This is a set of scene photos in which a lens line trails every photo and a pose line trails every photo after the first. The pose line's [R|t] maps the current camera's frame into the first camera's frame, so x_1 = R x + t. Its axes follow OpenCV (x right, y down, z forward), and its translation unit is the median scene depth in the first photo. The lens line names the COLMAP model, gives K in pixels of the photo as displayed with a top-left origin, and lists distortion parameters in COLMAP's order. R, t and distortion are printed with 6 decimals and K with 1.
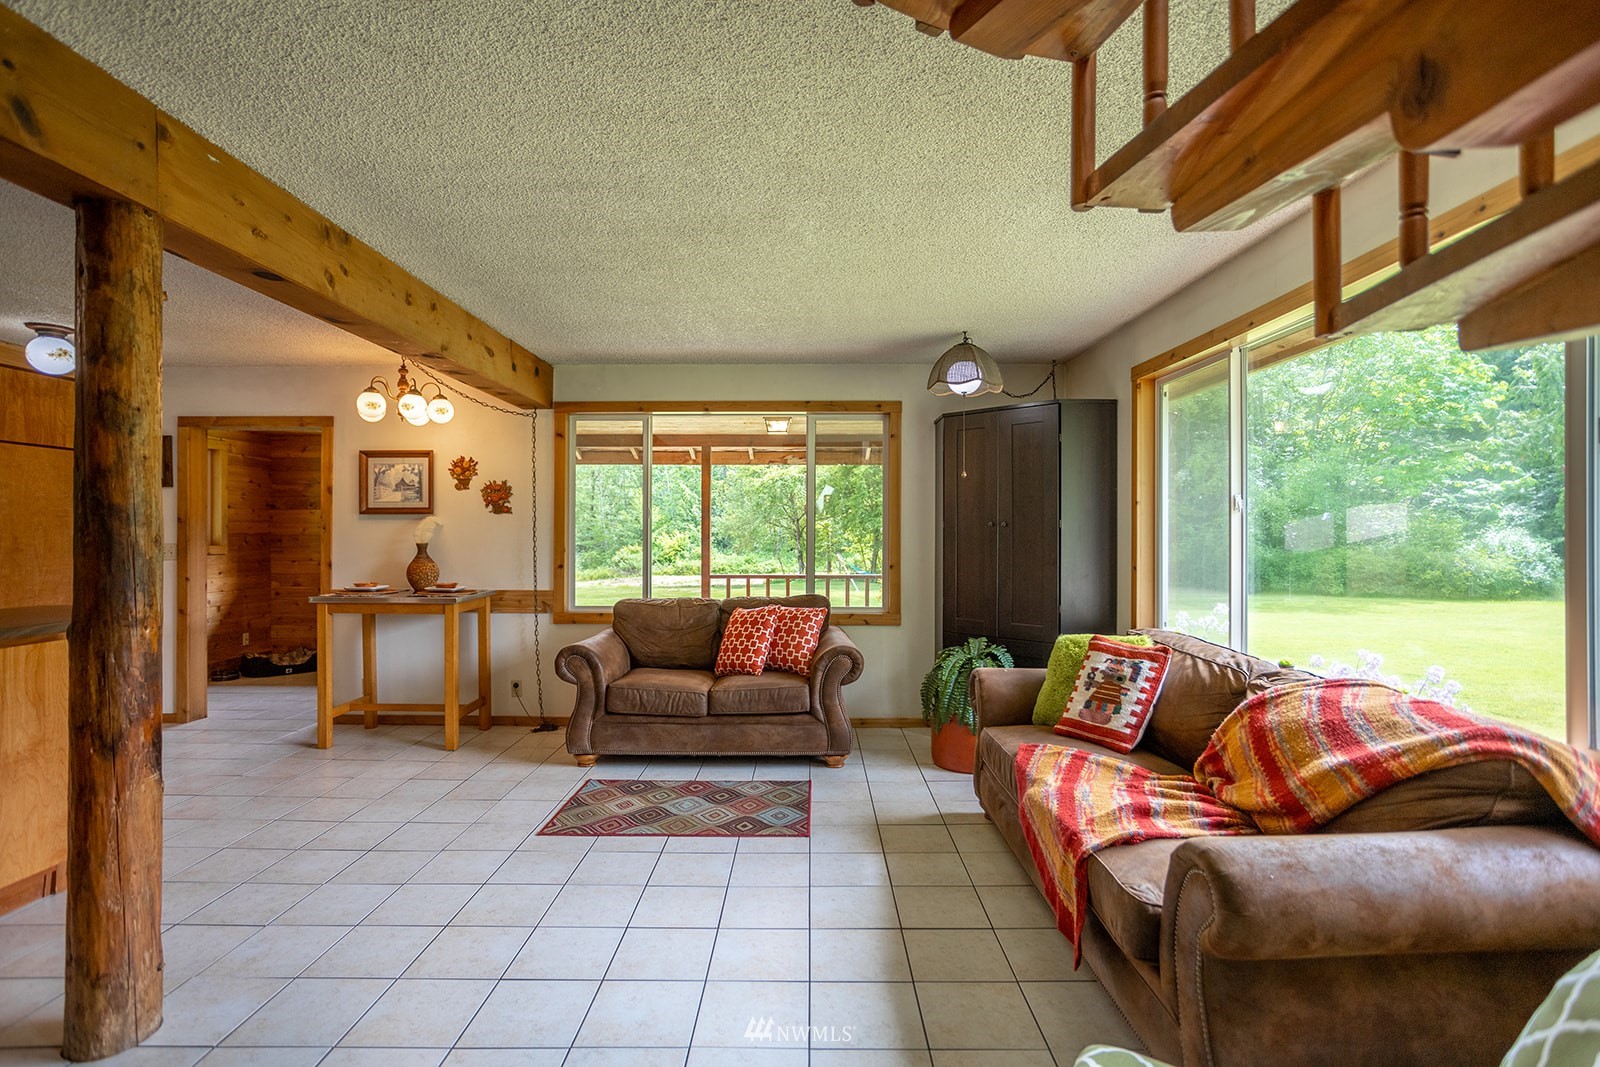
lens RADIAL K [[804.5, 0, 800.4], [0, 804.5, 550.0], [0, 0, 1]] dist [-0.005968, 0.000064]
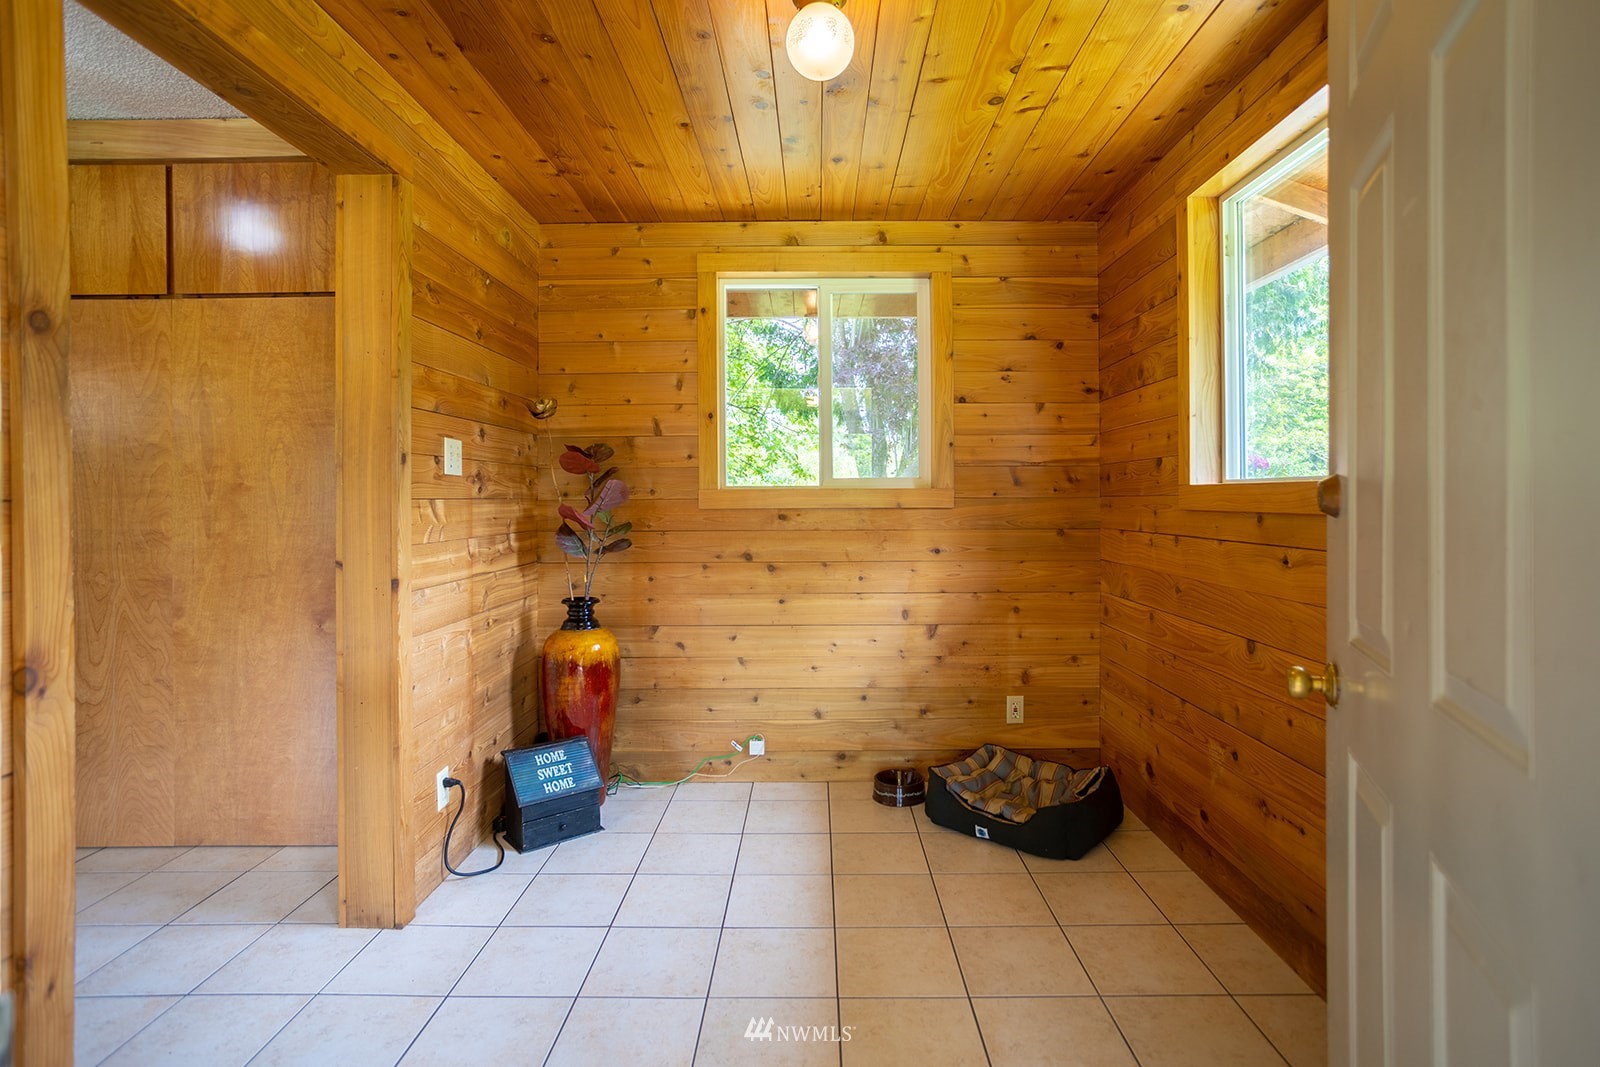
lens RADIAL K [[804.5, 0, 800.4], [0, 804.5, 550.0], [0, 0, 1]] dist [-0.005968, 0.000064]
pose [[0.008336, 0.007604, -0.999936, -0.300836], [-0.004298, 0.999962, 0.007568, 0.026904], [0.999956, 0.004235, 0.008368, 1.000411]]
